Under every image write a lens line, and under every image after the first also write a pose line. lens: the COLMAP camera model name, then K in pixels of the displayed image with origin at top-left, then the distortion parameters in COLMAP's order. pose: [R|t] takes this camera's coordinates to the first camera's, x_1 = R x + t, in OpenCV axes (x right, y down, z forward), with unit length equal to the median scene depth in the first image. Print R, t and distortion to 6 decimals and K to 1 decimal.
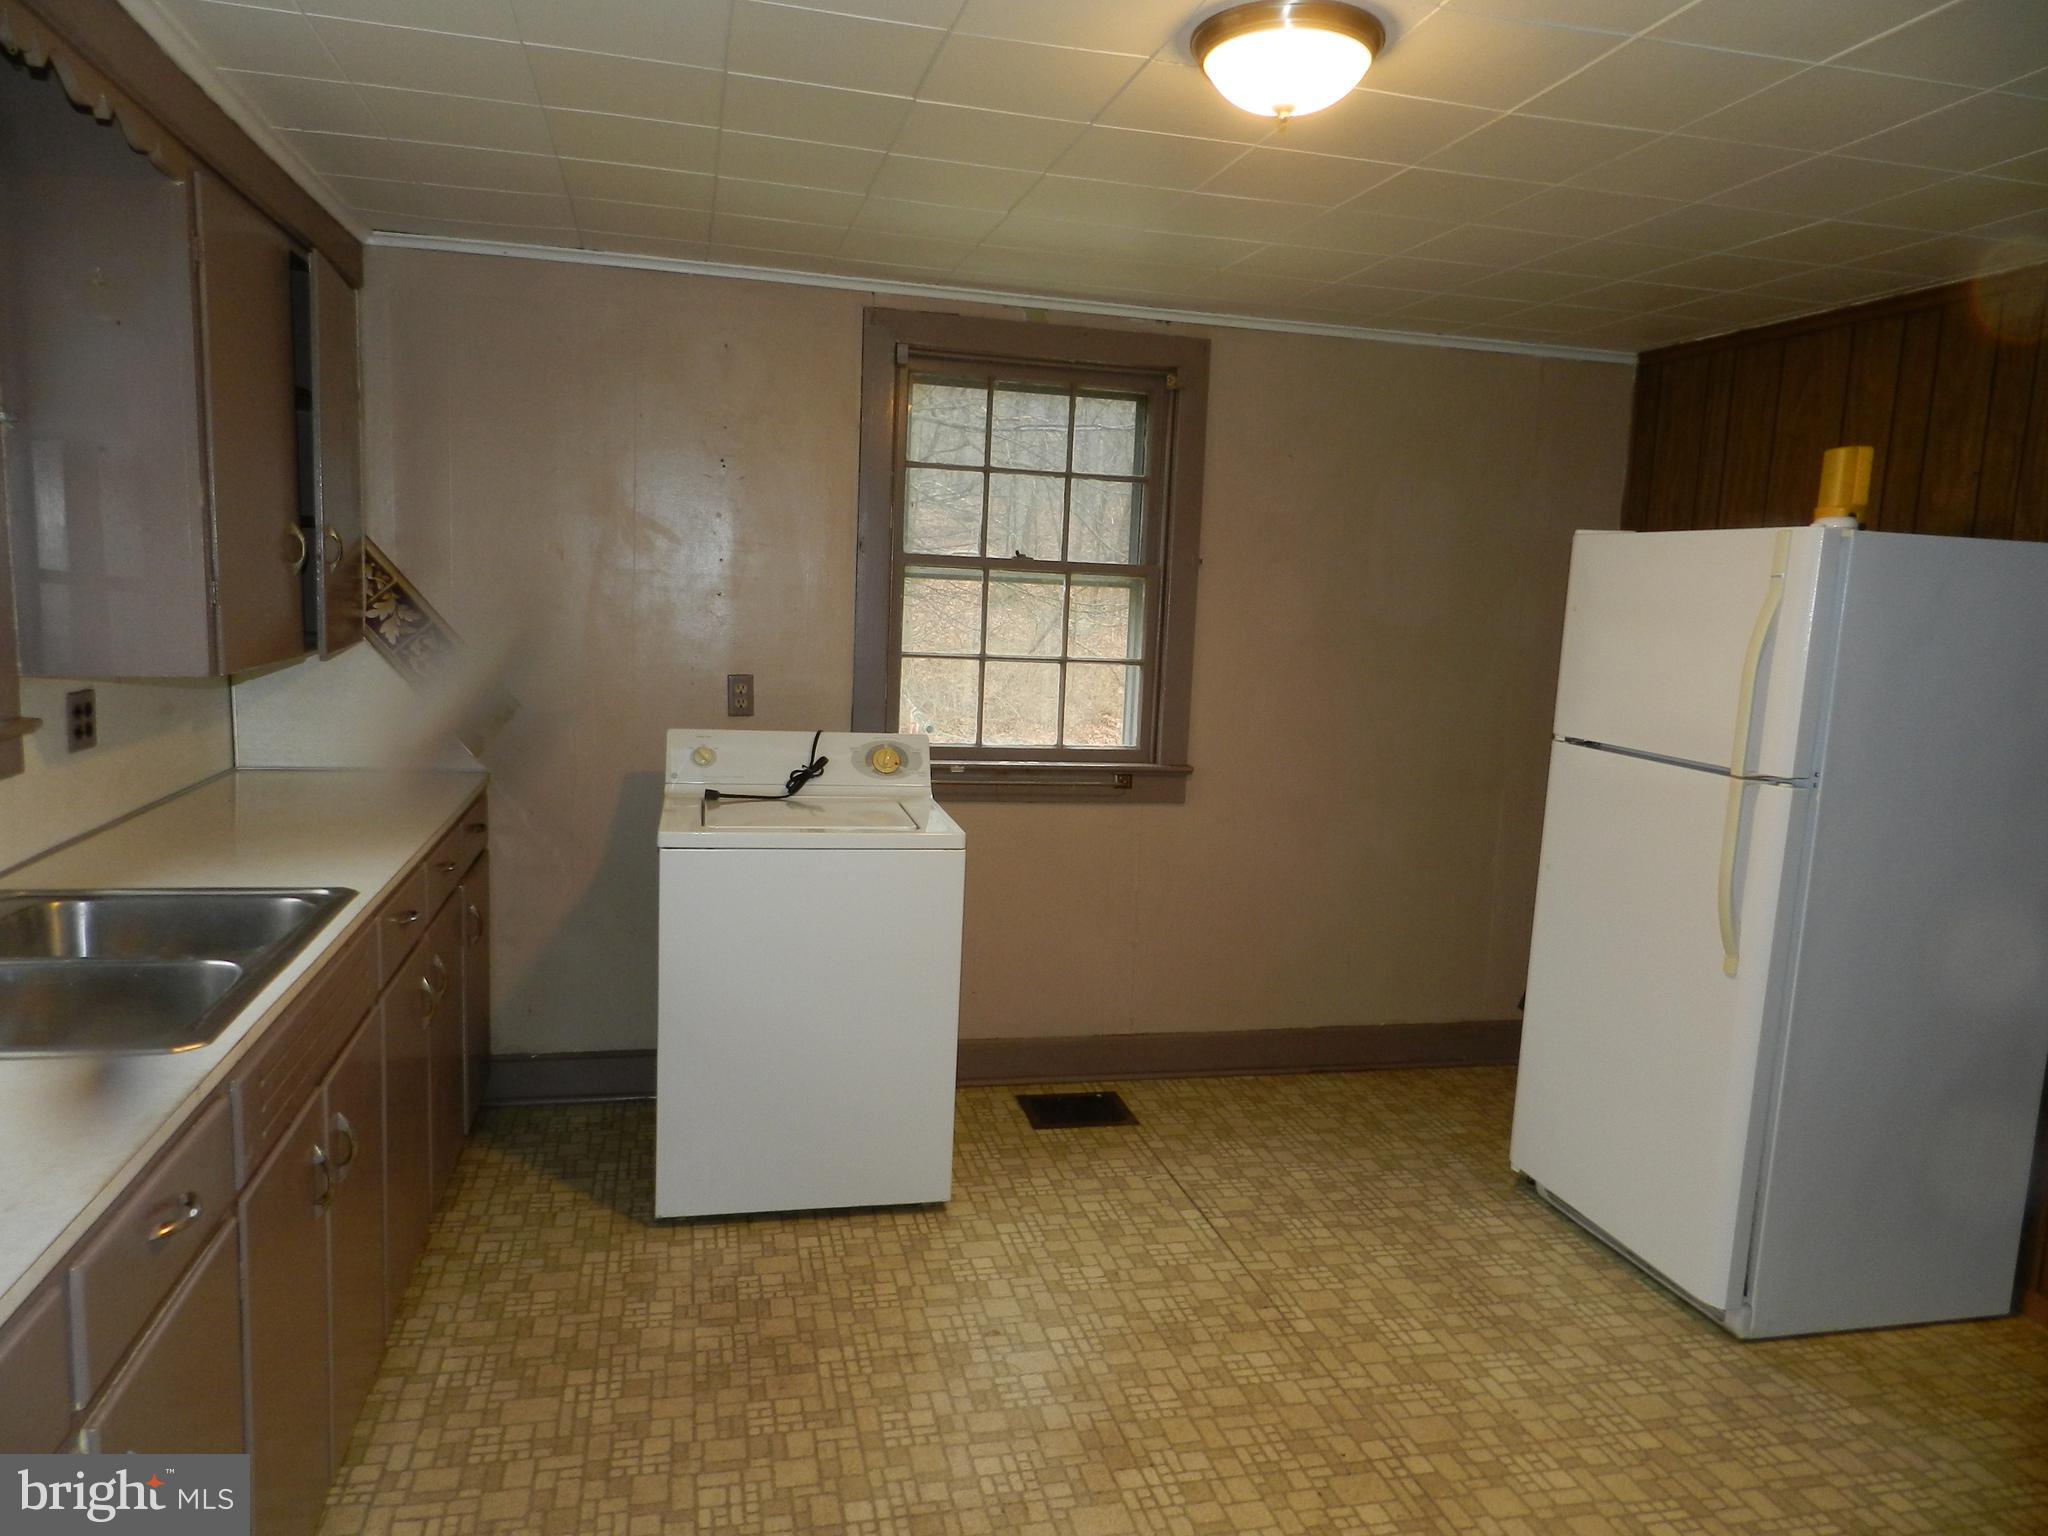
lens RADIAL K [[1370.9, 0, 1014.9], [0, 1370.9, 763.1], [0, 0, 1]] dist [-0.055036, 0.001919]
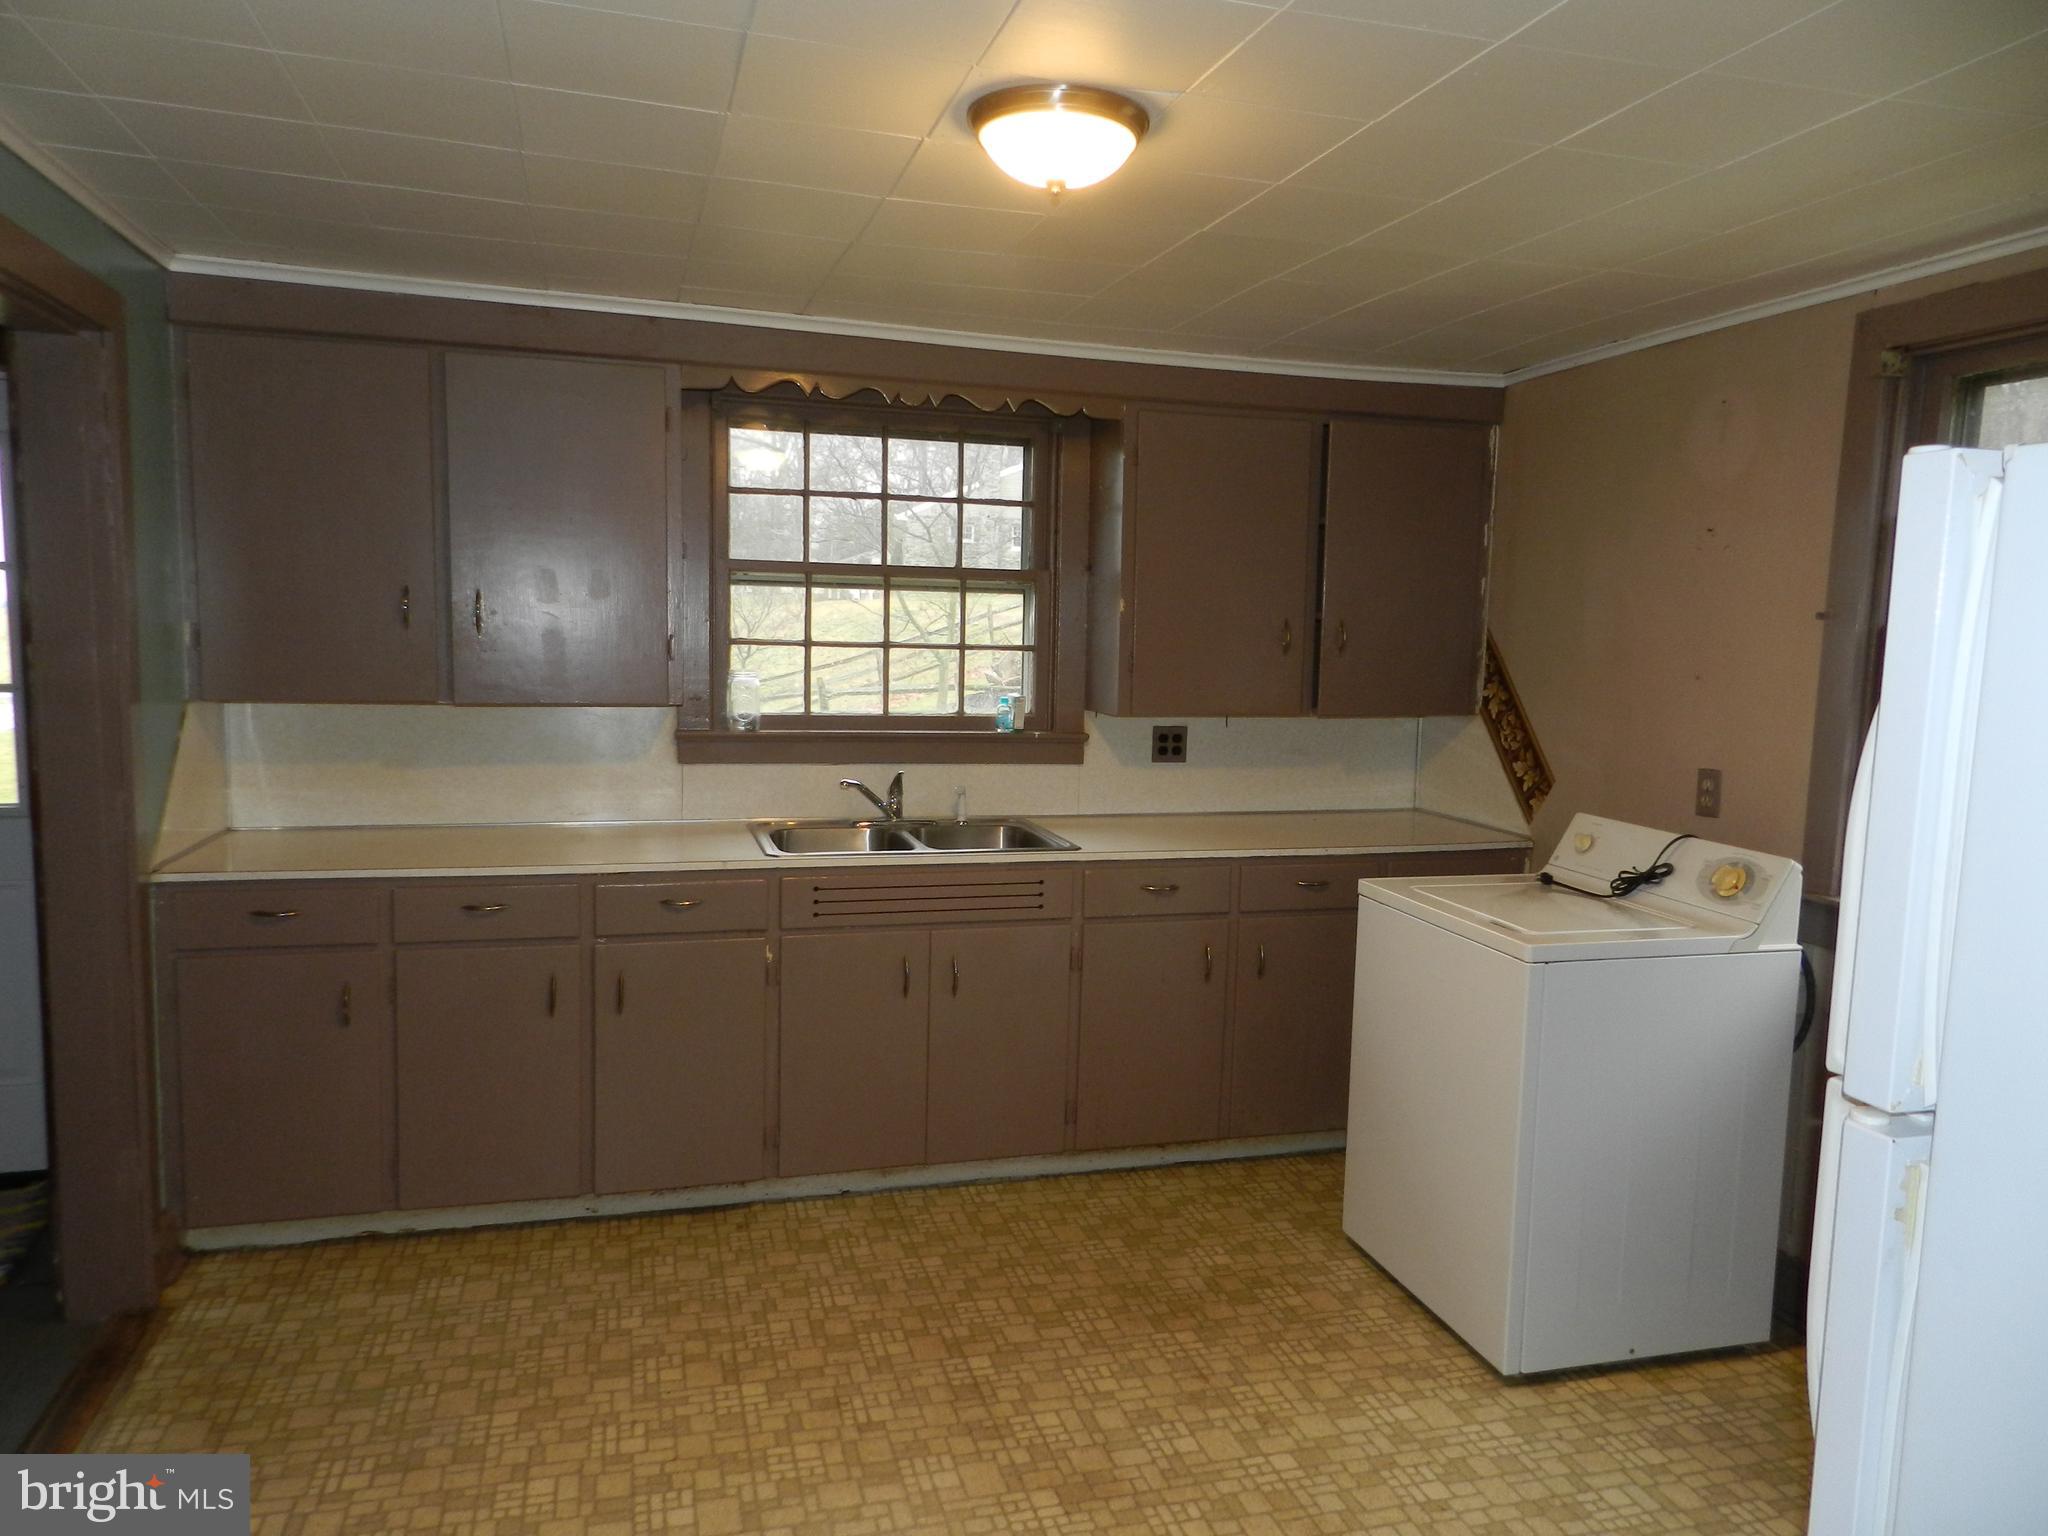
lens RADIAL K [[1370.9, 0, 1014.9], [0, 1370.9, 763.1], [0, 0, 1]] dist [-0.055036, 0.001919]
pose [[0.050292, 0.062423, -0.996782, 0.900613], [-0.191133, 0.980199, 0.051741, -0.038827], [0.980275, 0.187916, 0.061227, 0.715962]]
